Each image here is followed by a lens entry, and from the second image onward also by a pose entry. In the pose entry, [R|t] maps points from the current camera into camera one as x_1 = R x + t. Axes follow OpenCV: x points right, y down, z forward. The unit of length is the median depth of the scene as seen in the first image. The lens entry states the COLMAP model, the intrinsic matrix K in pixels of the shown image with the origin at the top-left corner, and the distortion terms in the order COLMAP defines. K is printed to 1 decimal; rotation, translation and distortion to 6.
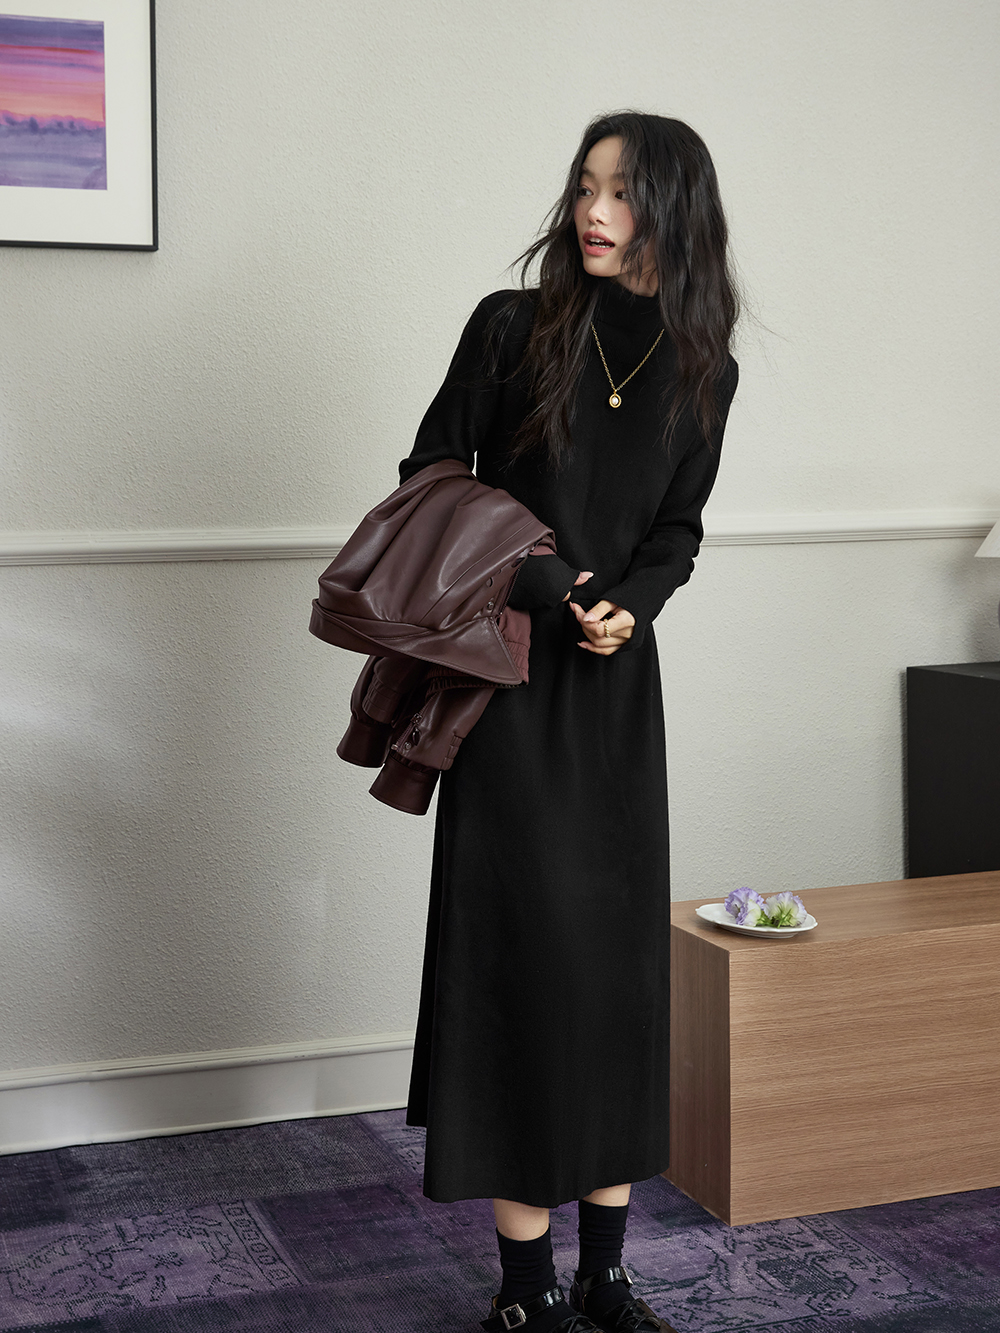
lens RADIAL K [[2029.2, 0, 503.8], [0, 2029.2, 667.8], [0, 0, 1]] dist [0.045889, 0.000000]
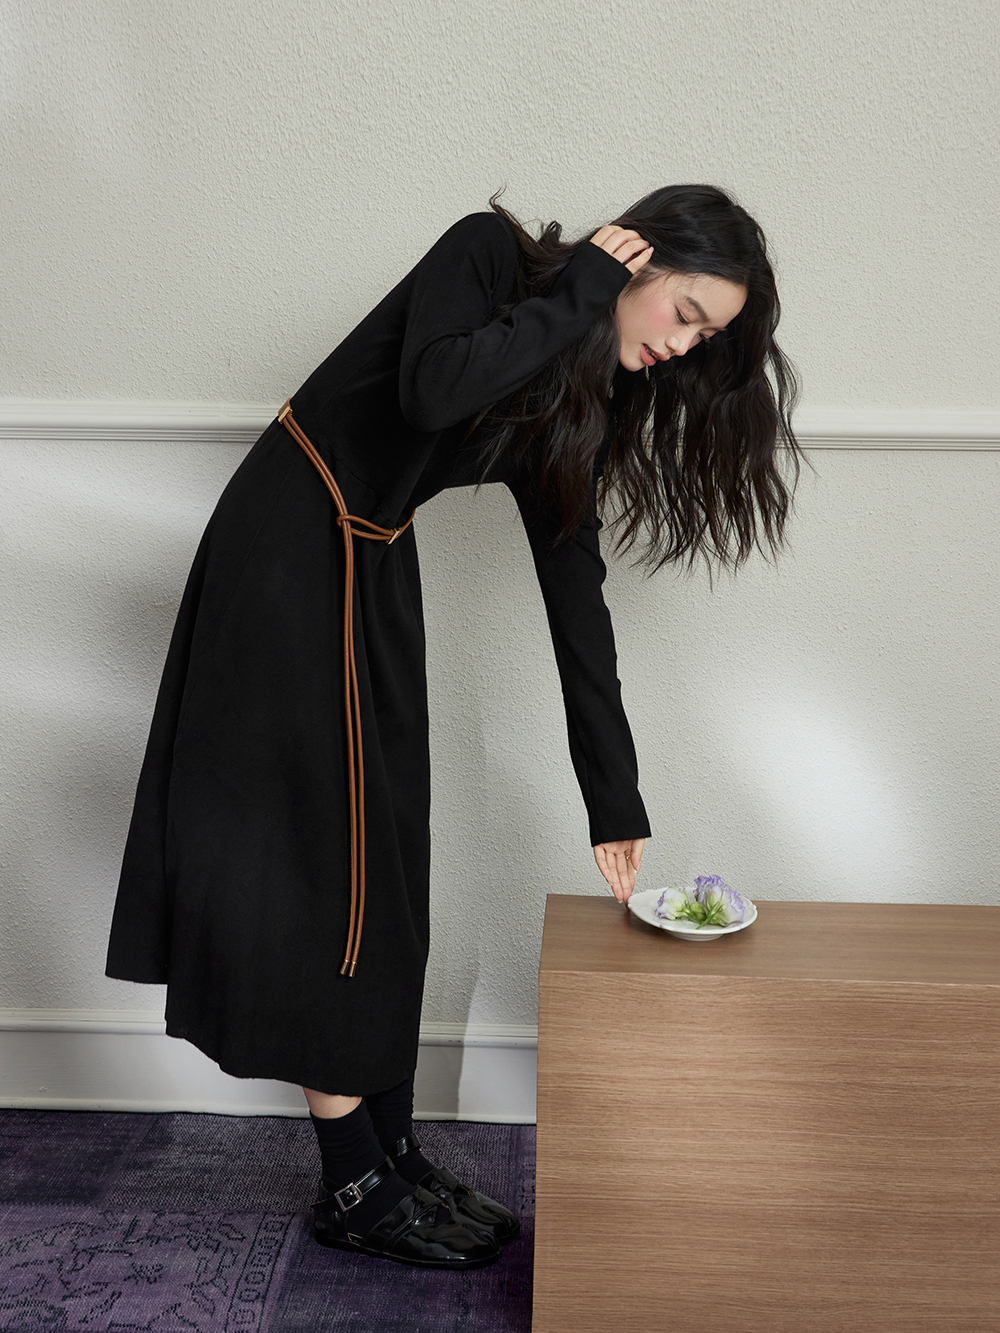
lens RADIAL K [[2250.0, 0, 504.2], [0, 2250.0, 665.7], [0, 0, 1]] dist [0.035672, 0.000000]
pose [[0.915133, 0.072007, -0.396670, 0.393181], [-0.065923, 0.997404, 0.028969, 0.009736], [0.397727, -0.000361, 0.917504, 0.260180]]
